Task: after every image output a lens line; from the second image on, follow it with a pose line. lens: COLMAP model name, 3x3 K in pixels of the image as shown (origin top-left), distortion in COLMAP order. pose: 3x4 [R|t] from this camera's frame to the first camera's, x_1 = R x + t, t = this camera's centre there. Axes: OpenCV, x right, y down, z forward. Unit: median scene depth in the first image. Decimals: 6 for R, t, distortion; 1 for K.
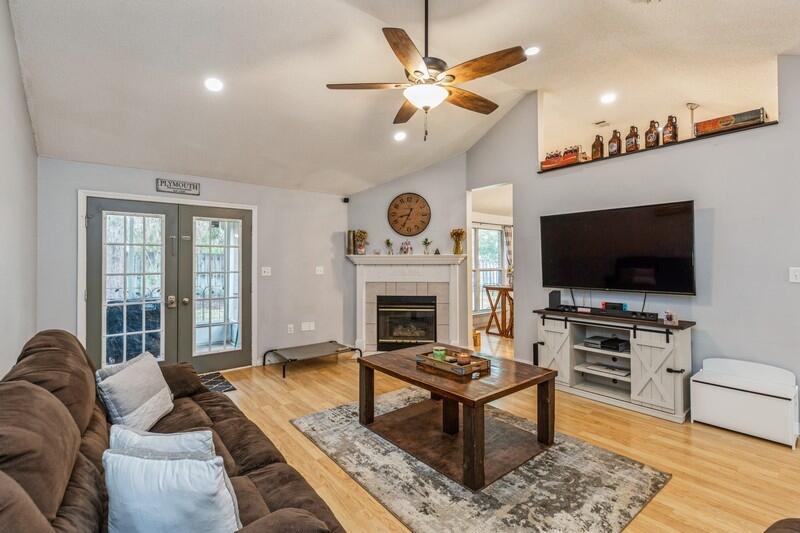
lens RADIAL K [[360.4, 0, 409.9], [0, 360.4, 260.5], [0, 0, 1]] dist [0.006525, -0.002005]
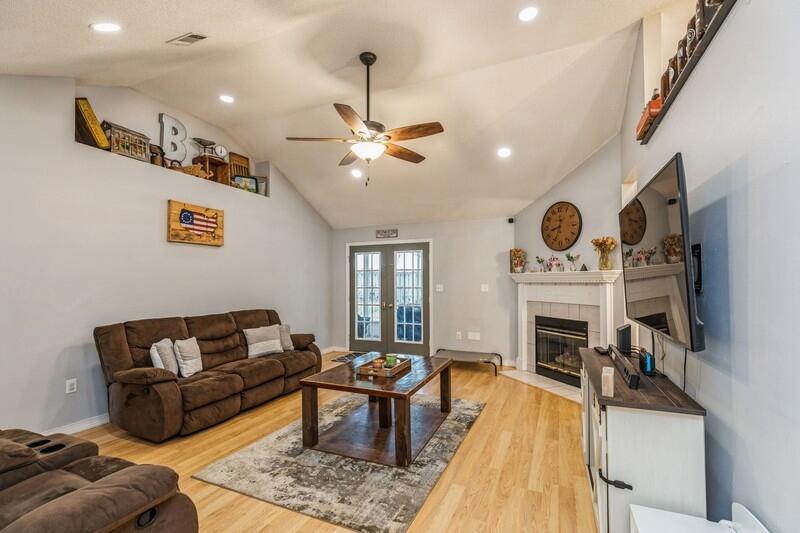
lens RADIAL K [[360.4, 0, 416.8], [0, 360.4, 277.0], [0, 0, 1]] dist [0.006525, -0.002005]
pose [[0.477128, -0.007759, -0.878799, 0.886930], [0.007962, 0.999958, -0.004505, -0.004111], [0.878798, -0.004847, 0.477170, 0.392795]]
